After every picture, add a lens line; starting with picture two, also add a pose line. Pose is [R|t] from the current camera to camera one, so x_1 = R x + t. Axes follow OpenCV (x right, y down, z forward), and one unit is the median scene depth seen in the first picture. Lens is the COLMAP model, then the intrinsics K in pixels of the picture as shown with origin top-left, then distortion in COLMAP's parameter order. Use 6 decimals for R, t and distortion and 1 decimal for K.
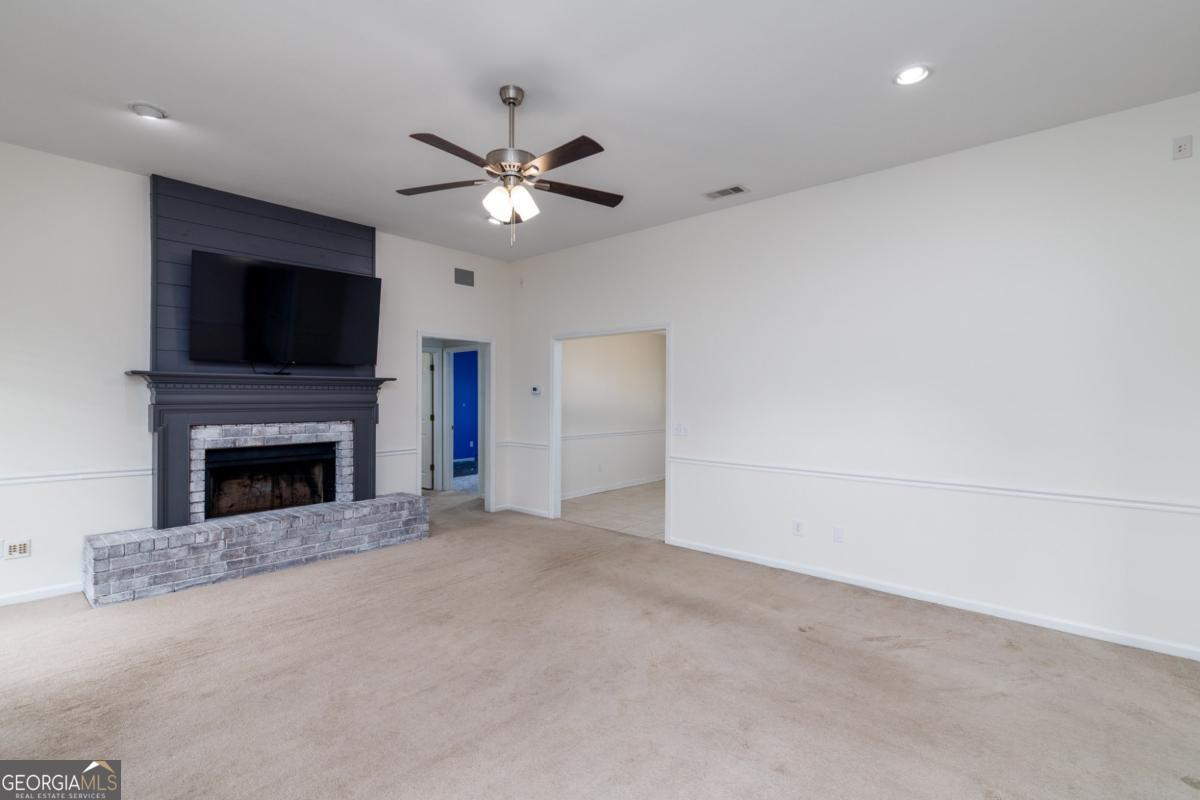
lens RADIAL K [[542.6, 0, 600.0], [0, 542.6, 400.0], [0, 0, 1]] dist [-0.000538, -0.000104]
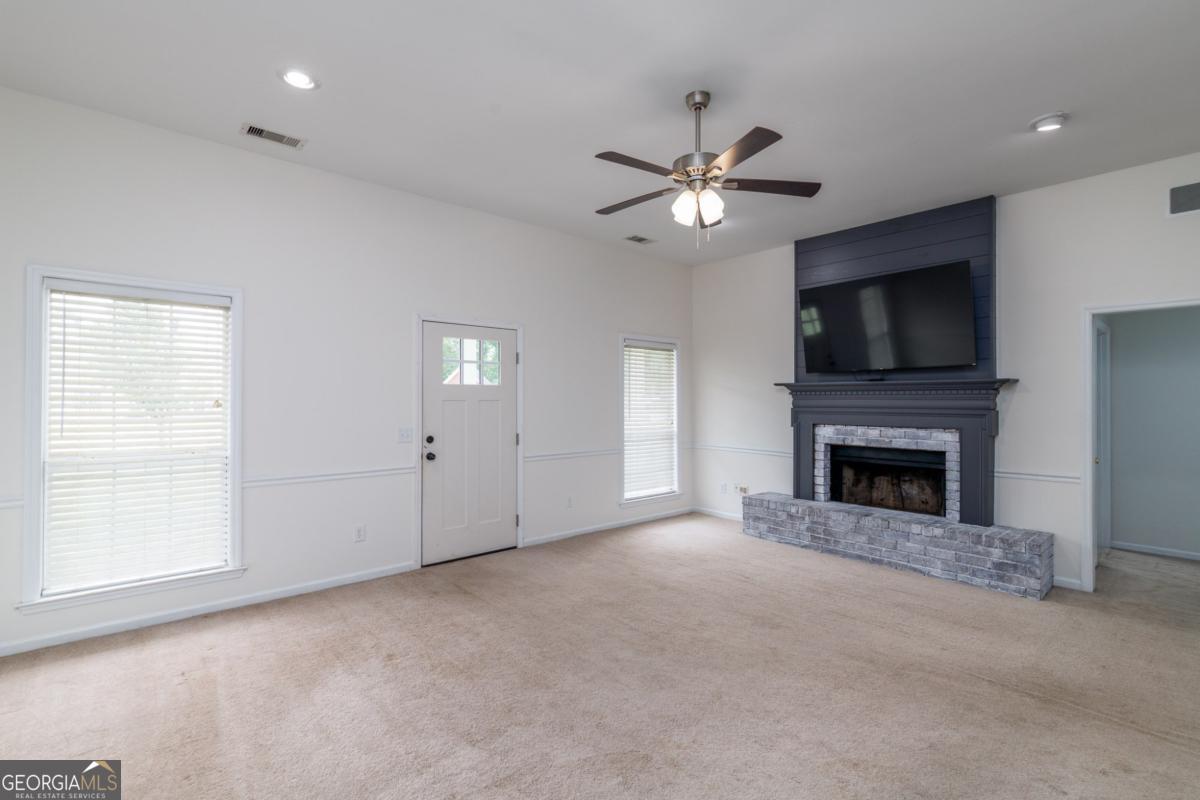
lens RADIAL K [[542.6, 0, 600.0], [0, 542.6, 400.0], [0, 0, 1]] dist [-0.000538, -0.000104]
pose [[-0.123037, -0.004169, -0.992393, 0.555673], [-0.011395, 0.999931, -0.002788, -0.000370], [0.992337, 0.010965, -0.123076, 0.617101]]
